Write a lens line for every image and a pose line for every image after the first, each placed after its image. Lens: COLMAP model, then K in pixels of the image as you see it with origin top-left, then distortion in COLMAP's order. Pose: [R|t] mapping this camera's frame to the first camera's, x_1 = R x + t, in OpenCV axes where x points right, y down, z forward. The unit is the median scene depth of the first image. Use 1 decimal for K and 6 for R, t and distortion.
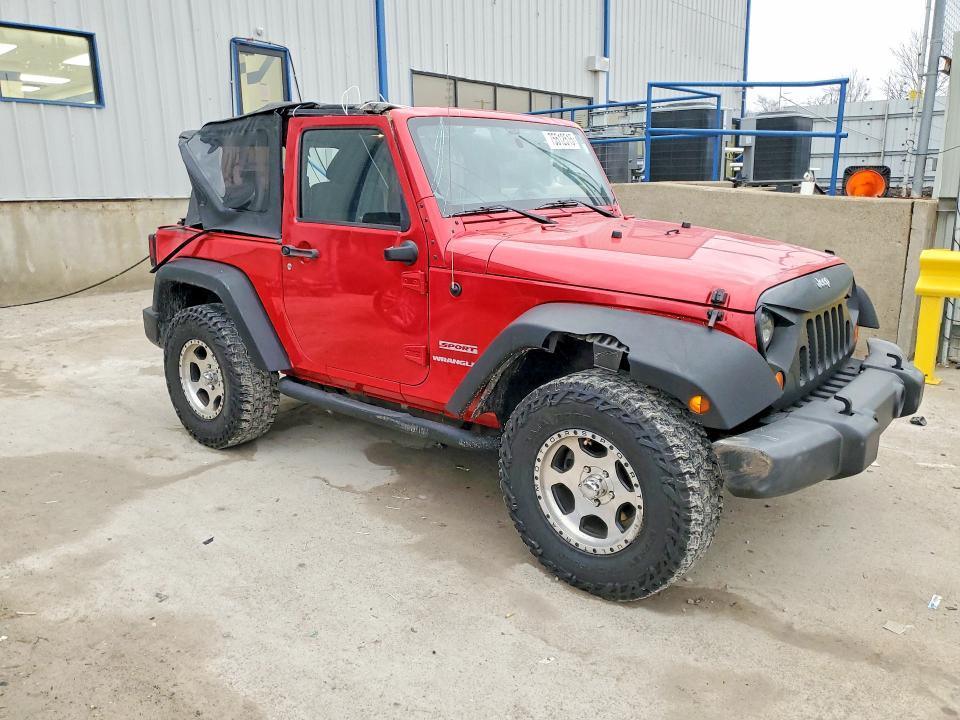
lens RADIAL K [[756.7, 0, 480.0], [0, 756.7, 360.0], [0, 0, 1]] dist [0.012550, 0.005606]
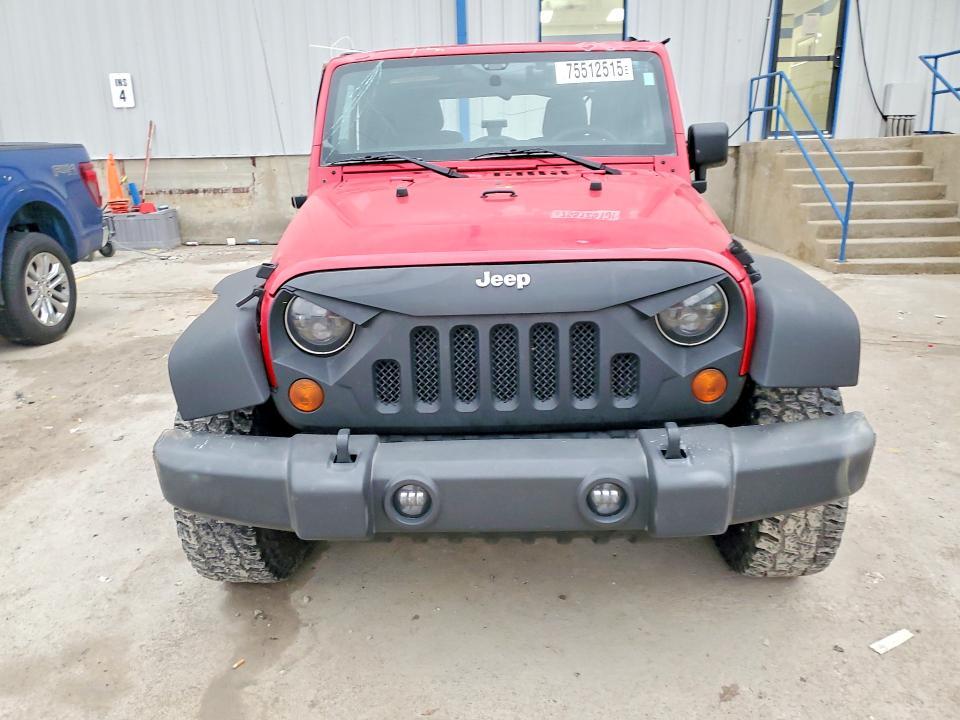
lens RADIAL K [[791.4, 0, 480.0], [0, 791.4, 360.0], [0, 0, 1]] dist [-0.000856, -0.001437]
pose [[0.605743, 0.210922, -0.767194, 0.857215], [-0.159141, 0.976857, 0.142913, -0.113973], [0.779583, 0.035523, 0.625291, 0.487491]]
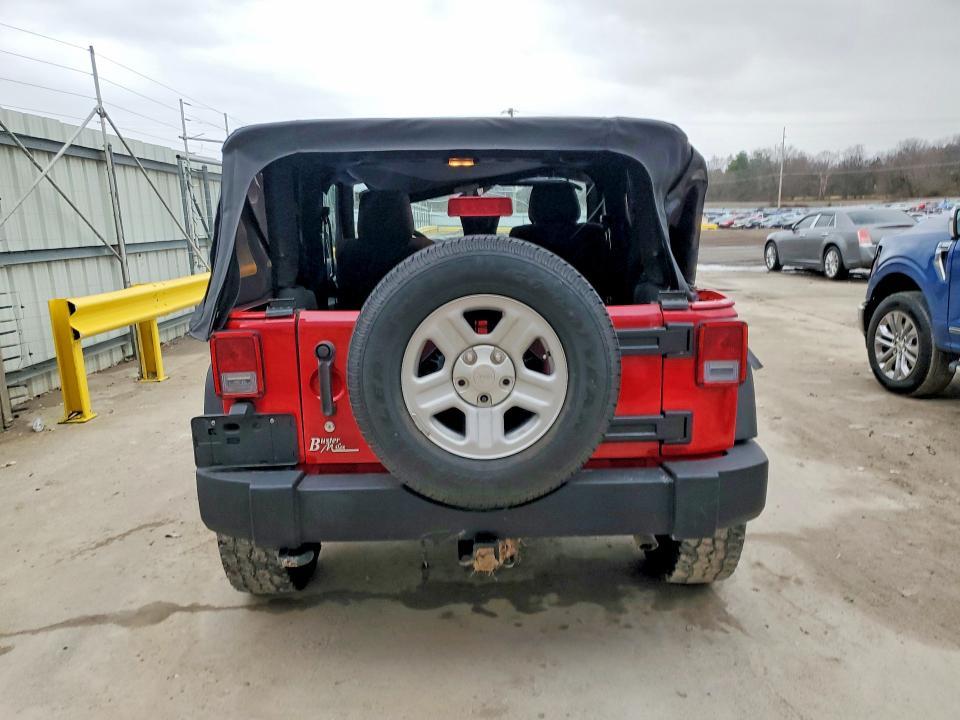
lens RADIAL K [[749.5, 0, 480.0], [0, 749.5, 360.0], [0, 0, 1]] dist [0.010016, 0.007094]
pose [[-0.650357, -0.118523, 0.750325, -0.941625], [0.201206, 0.925595, 0.320608, -0.454052], [-0.732497, 0.359479, -0.578120, 1.917029]]
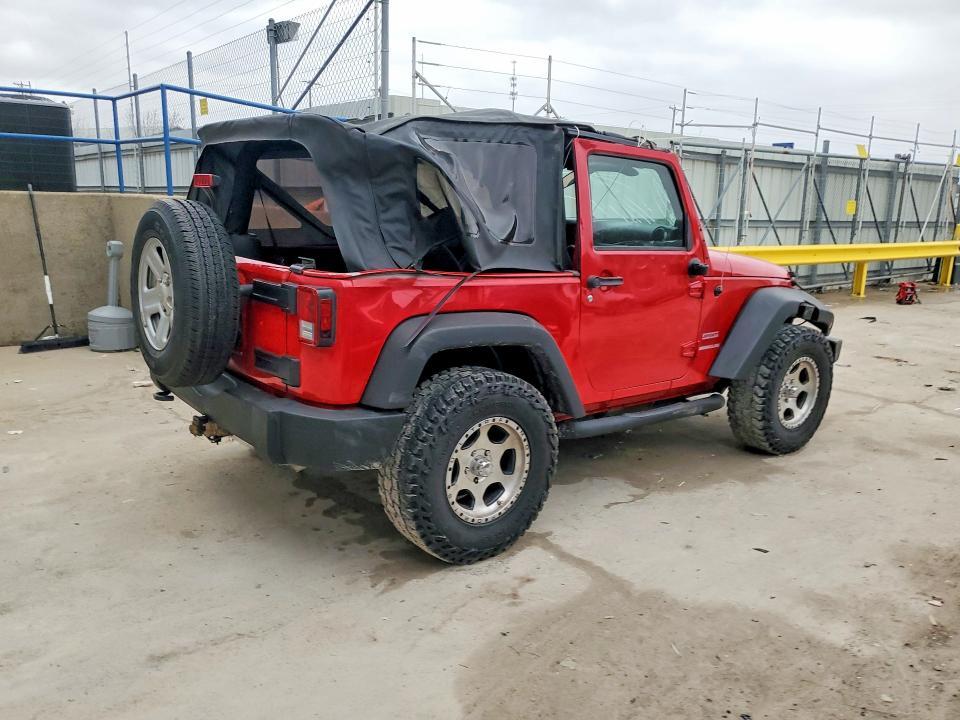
lens RADIAL K [[756.7, 0, 480.0], [0, 756.7, 360.0], [0, 0, 1]] dist [0.012550, 0.005606]
pose [[0.196487, -0.187880, 0.962338, -1.303737], [0.194474, 0.969439, 0.149559, -0.234773], [-0.961027, 0.157763, 0.227019, 1.019449]]
